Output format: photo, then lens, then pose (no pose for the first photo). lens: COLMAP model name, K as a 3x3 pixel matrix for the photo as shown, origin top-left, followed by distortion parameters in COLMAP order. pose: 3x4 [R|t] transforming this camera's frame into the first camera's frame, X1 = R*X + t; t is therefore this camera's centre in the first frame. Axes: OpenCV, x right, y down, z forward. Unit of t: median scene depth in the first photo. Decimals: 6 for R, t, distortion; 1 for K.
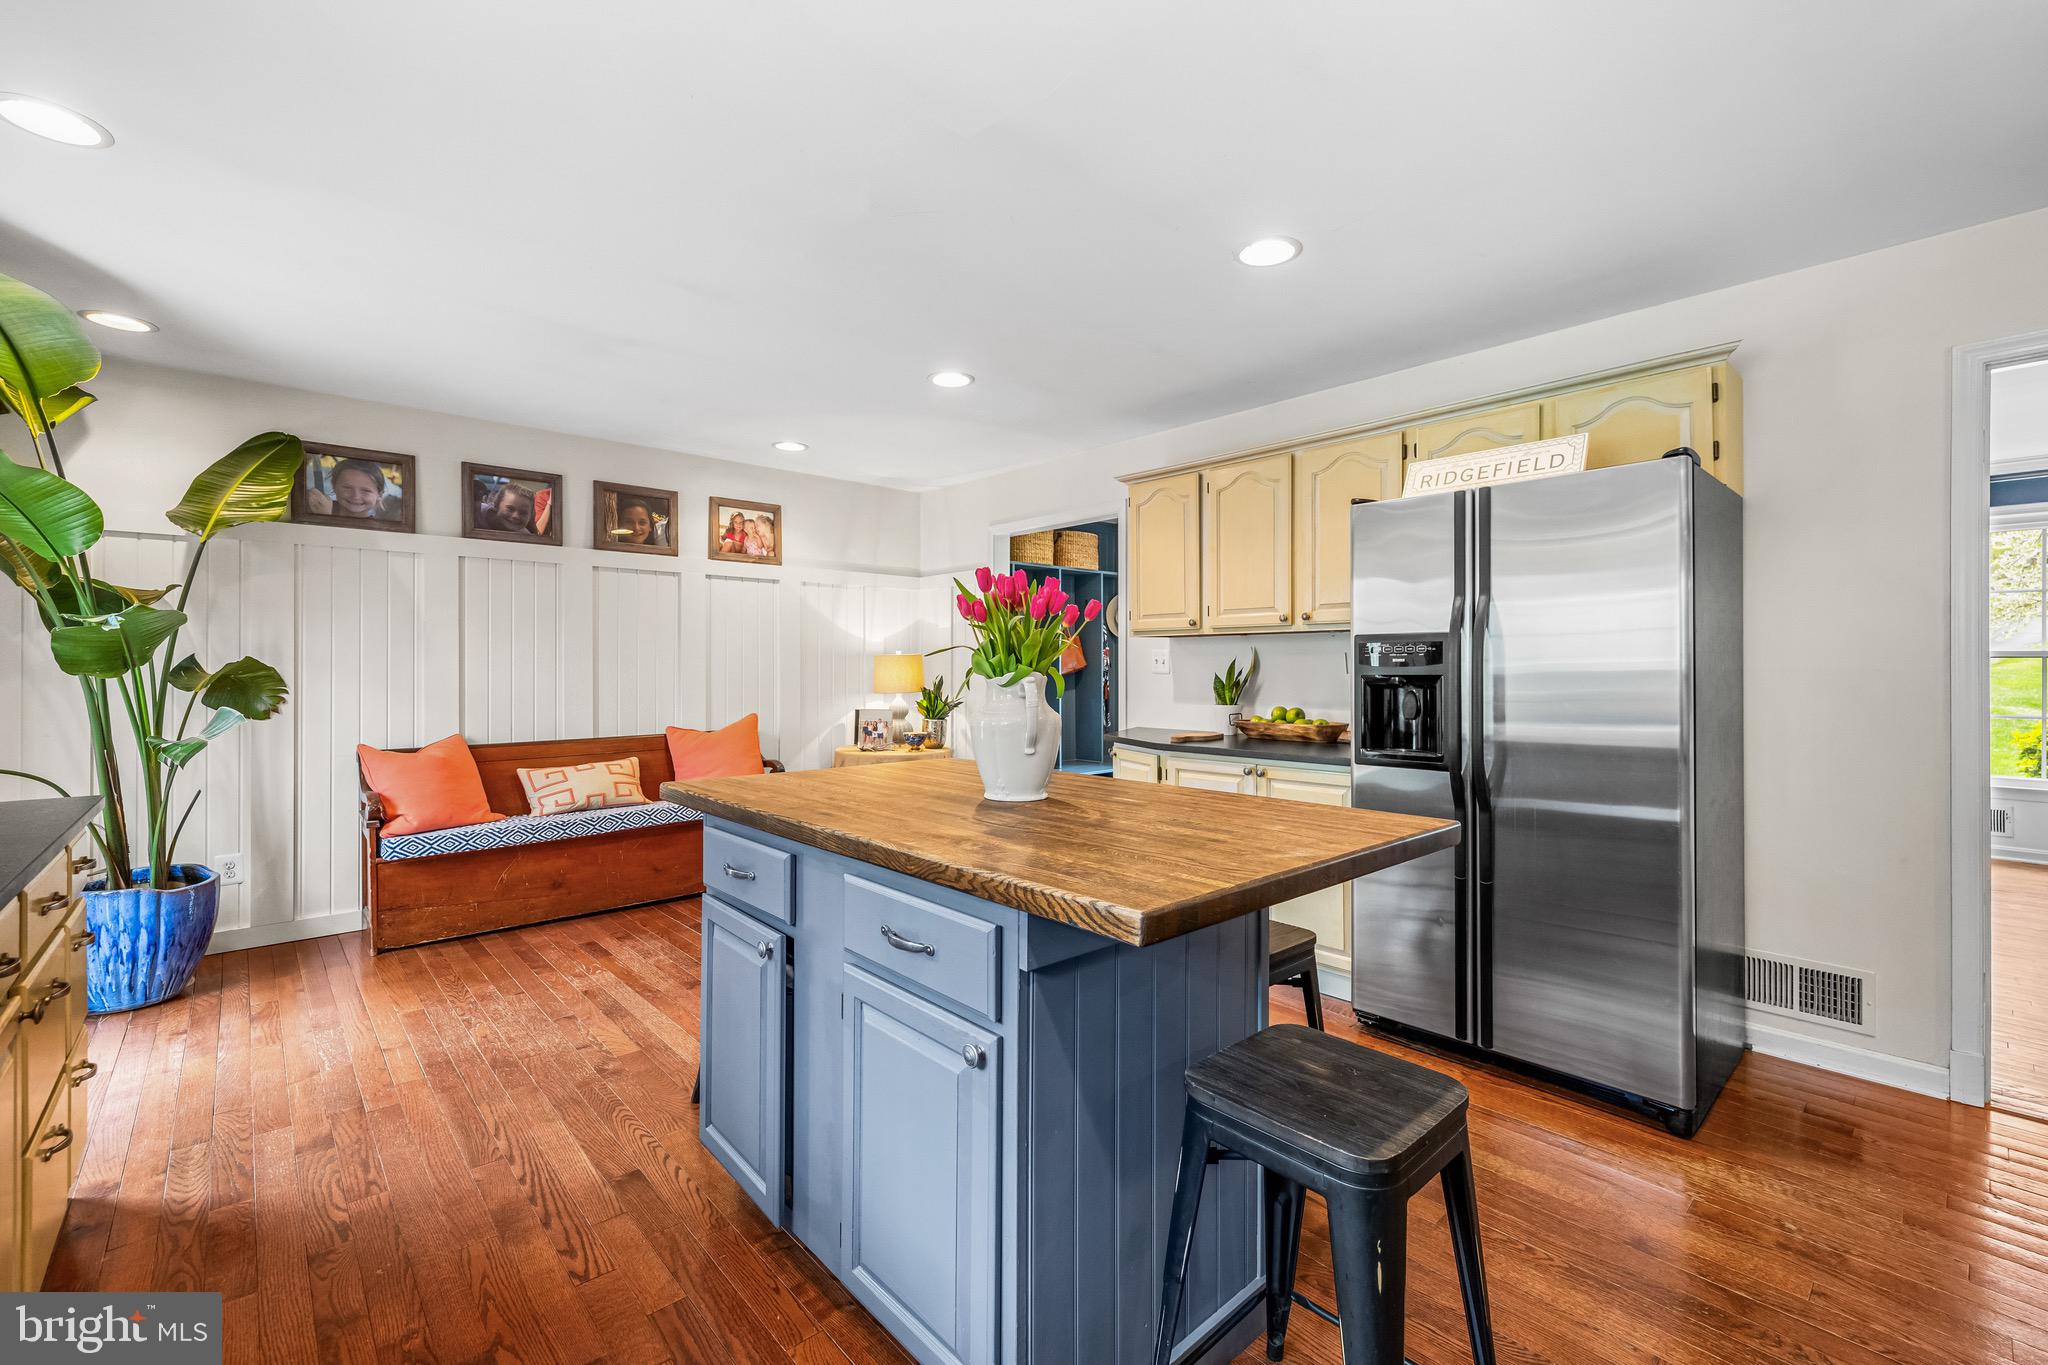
lens RADIAL K [[863.6, 0, 1018.9], [0, 863.6, 665.8], [0, 0, 1]] dist [-0.001171, -0.000728]
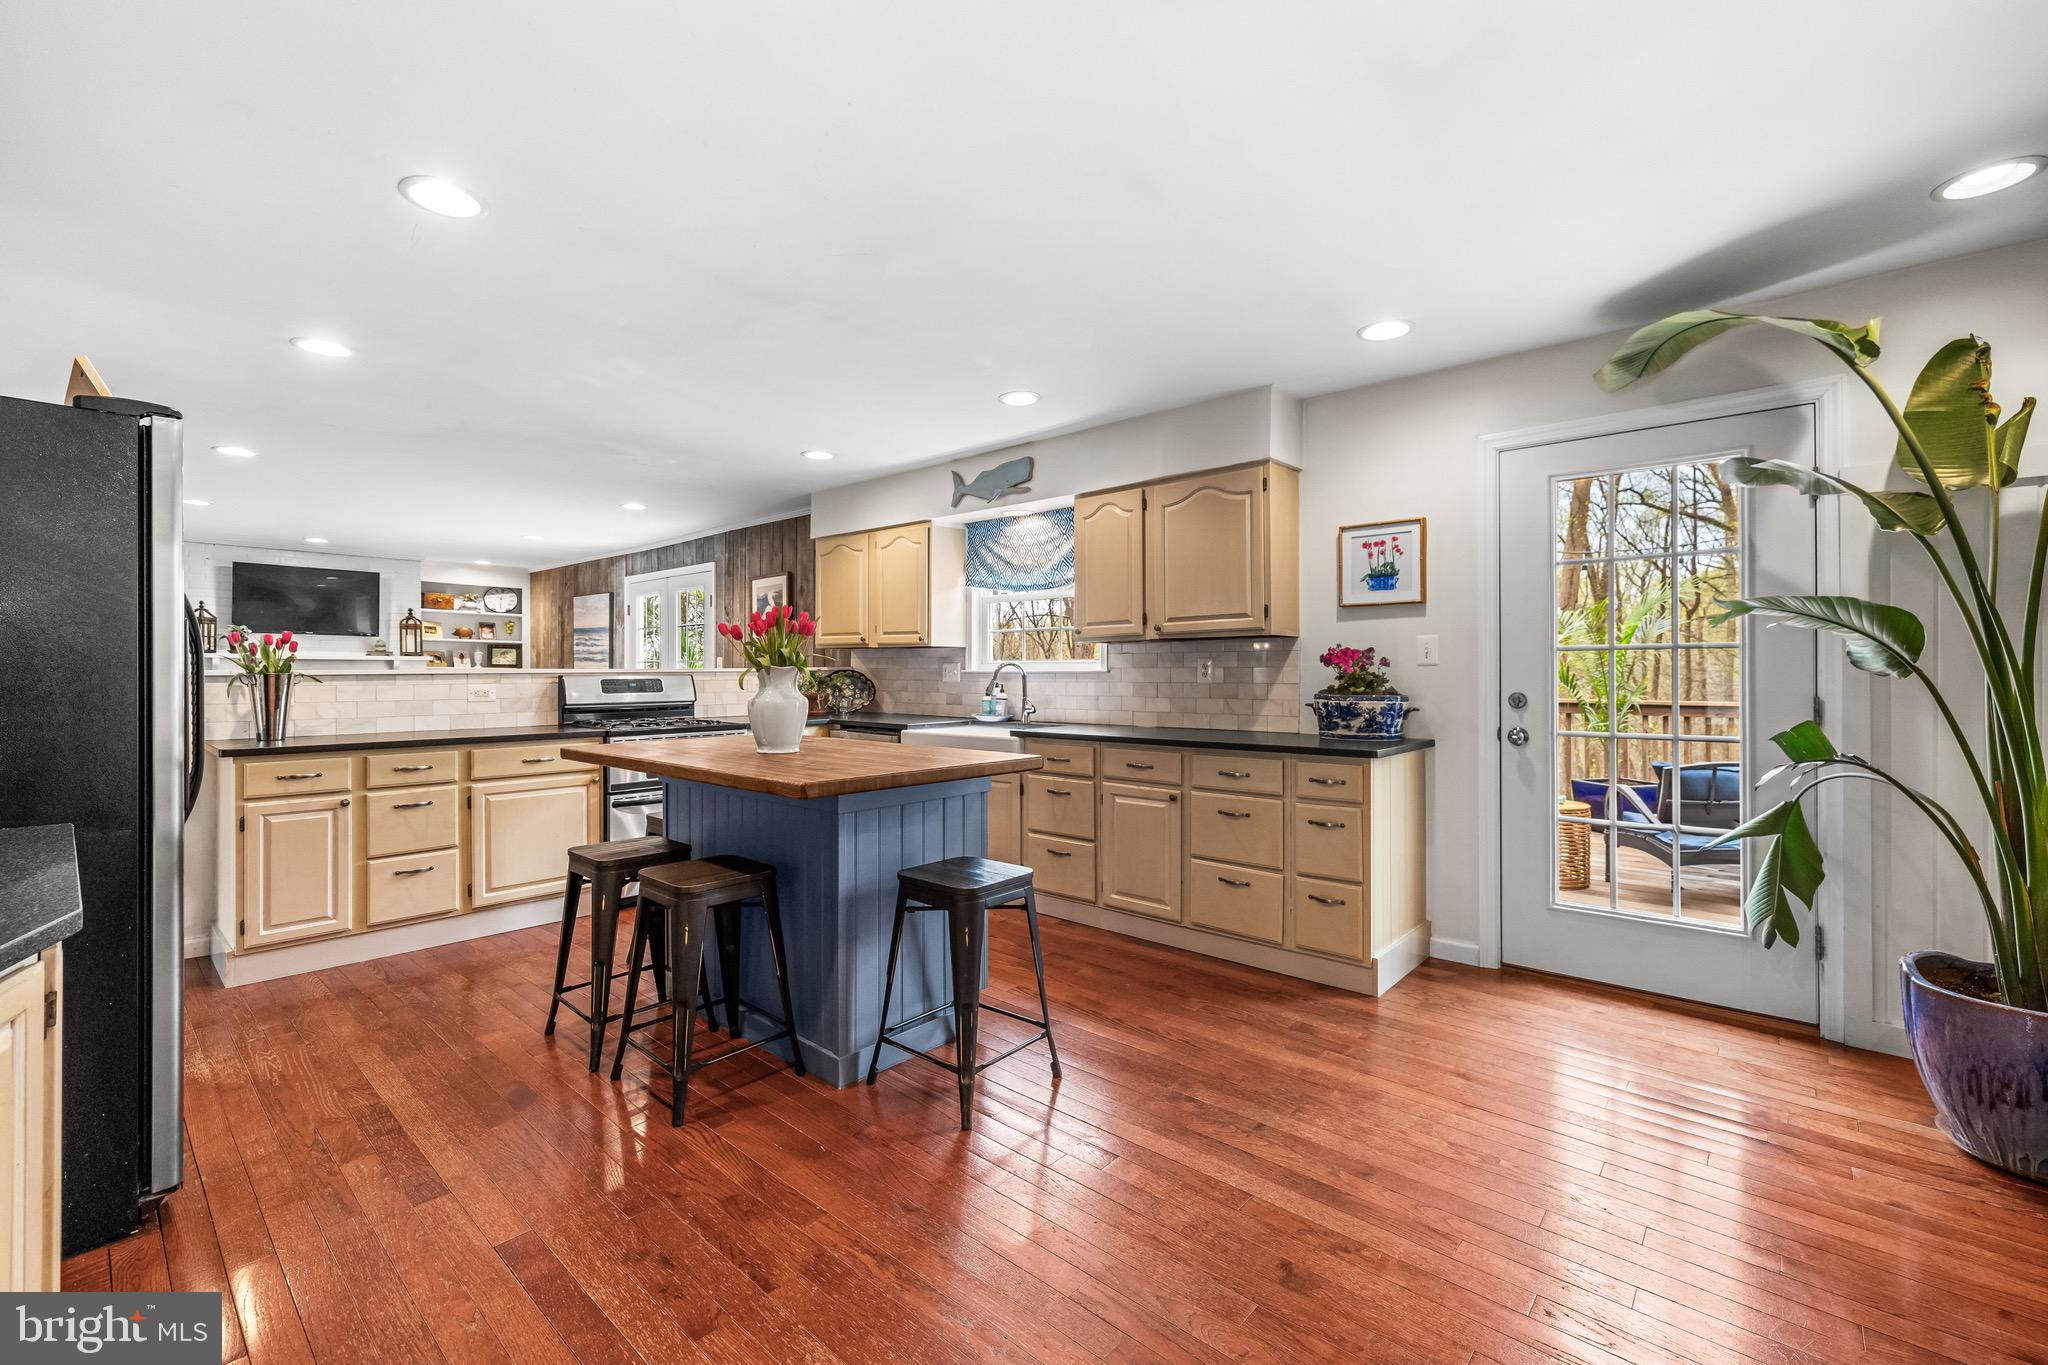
lens RADIAL K [[863.6, 0, 1013.7], [0, 863.6, 675.2], [0, 0, 1]] dist [-0.001171, -0.000728]
pose [[-0.994725, -0.000007, -0.102579, -0.119888], [-0.000191, 0.999998, 0.001784, 0.006245], [0.102579, 0.001794, -0.994723, 1.147532]]
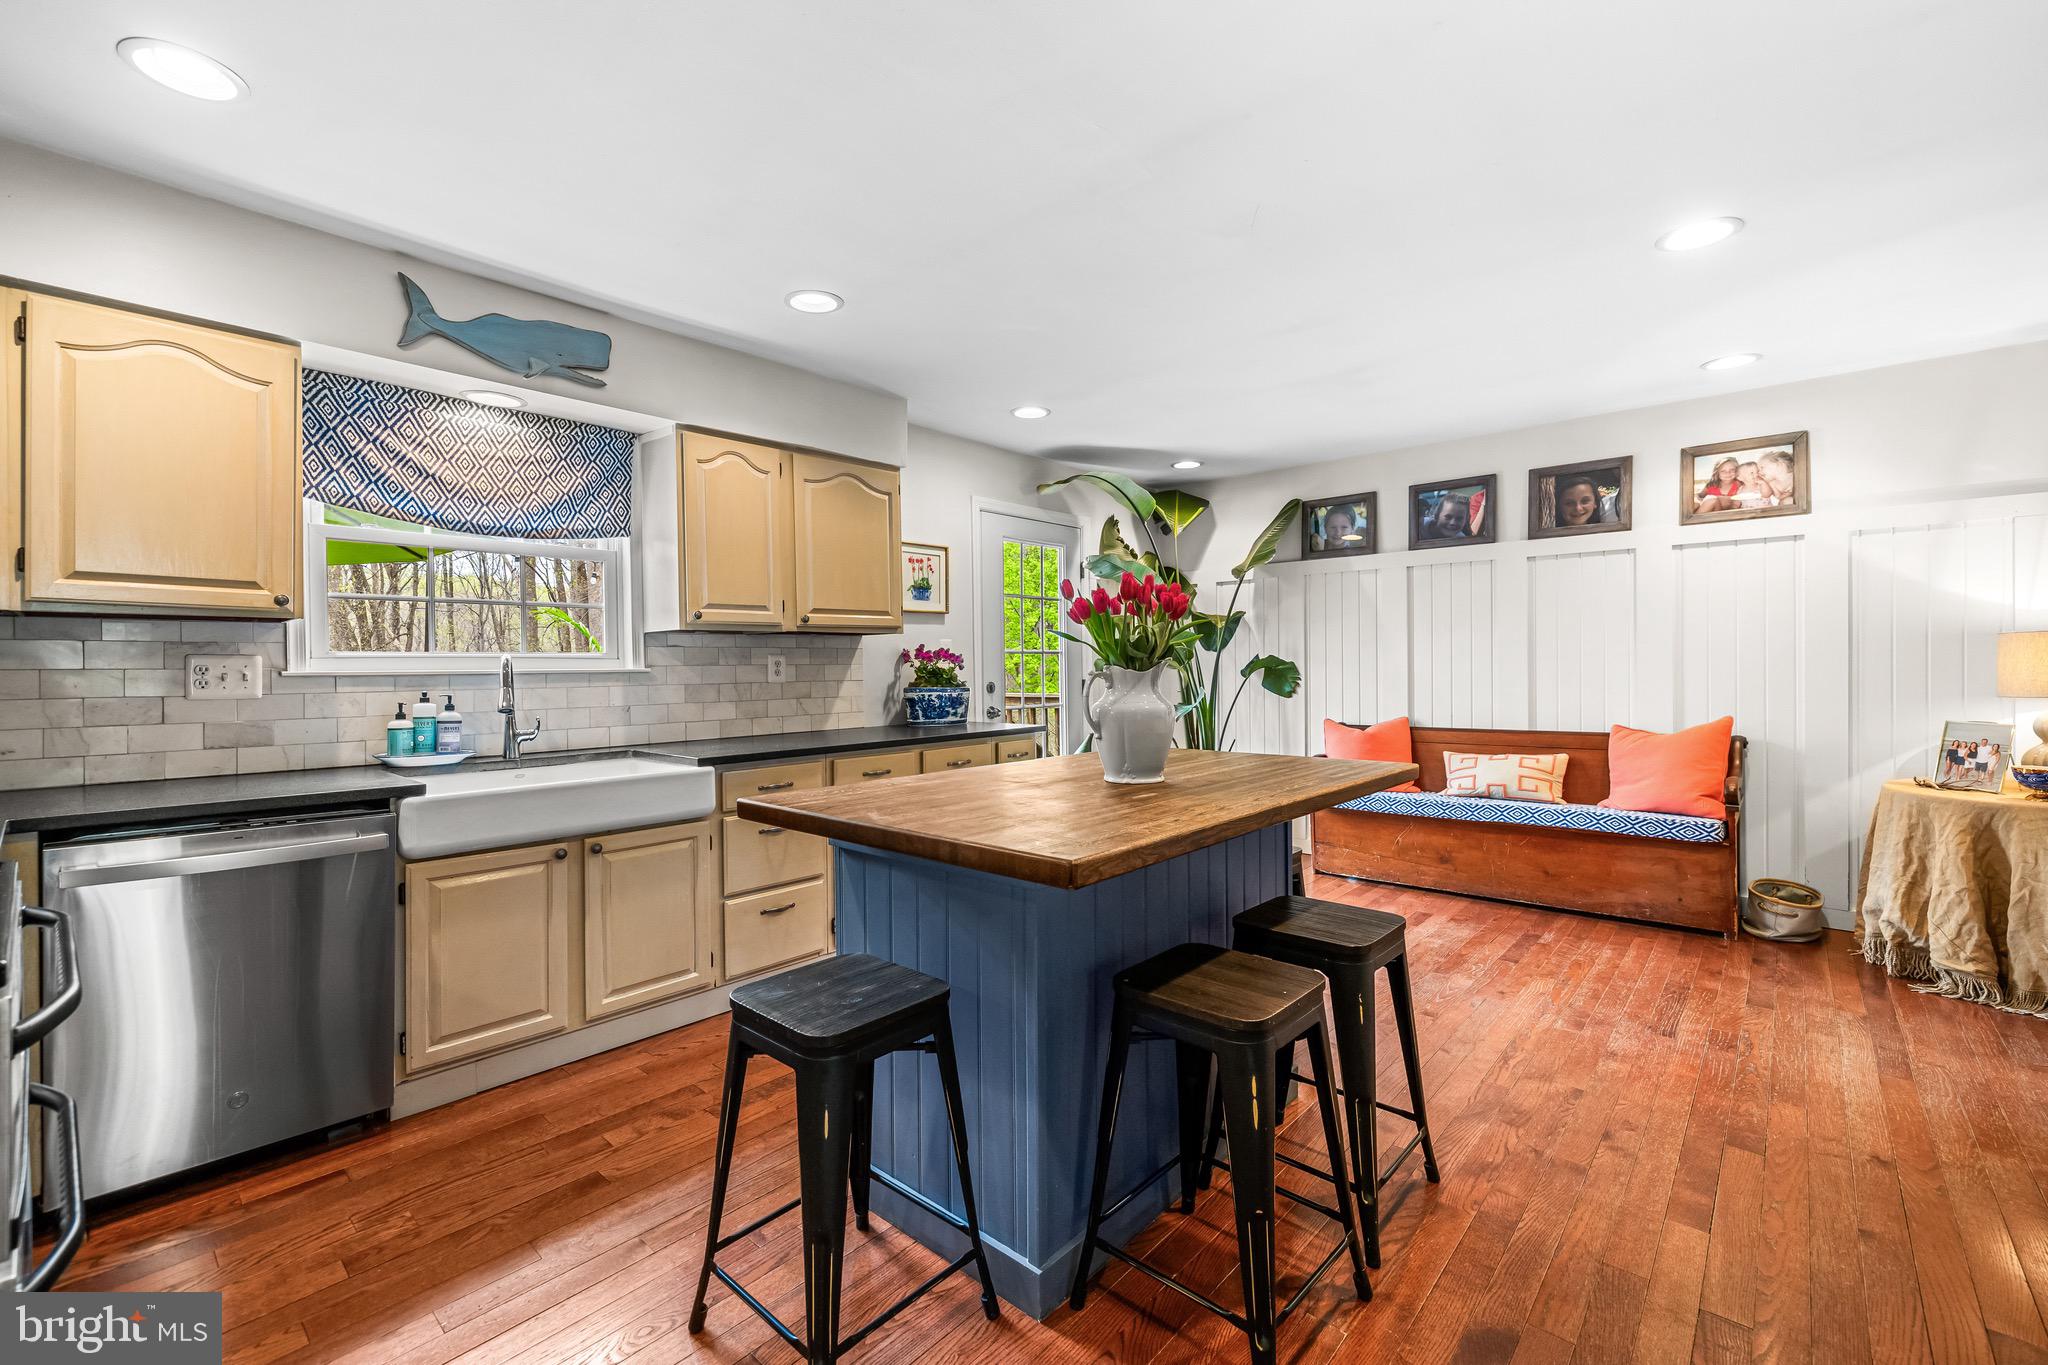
lens RADIAL K [[863.6, 0, 1014.7], [0, 863.6, 678.0], [0, 0, 1]] dist [-0.001171, -0.000728]
pose [[0.097475, 0.011208, -0.995175, 0.466361], [0.011733, 0.999854, 0.012410, 0.004514], [0.995169, -0.012886, 0.097330, 0.336458]]
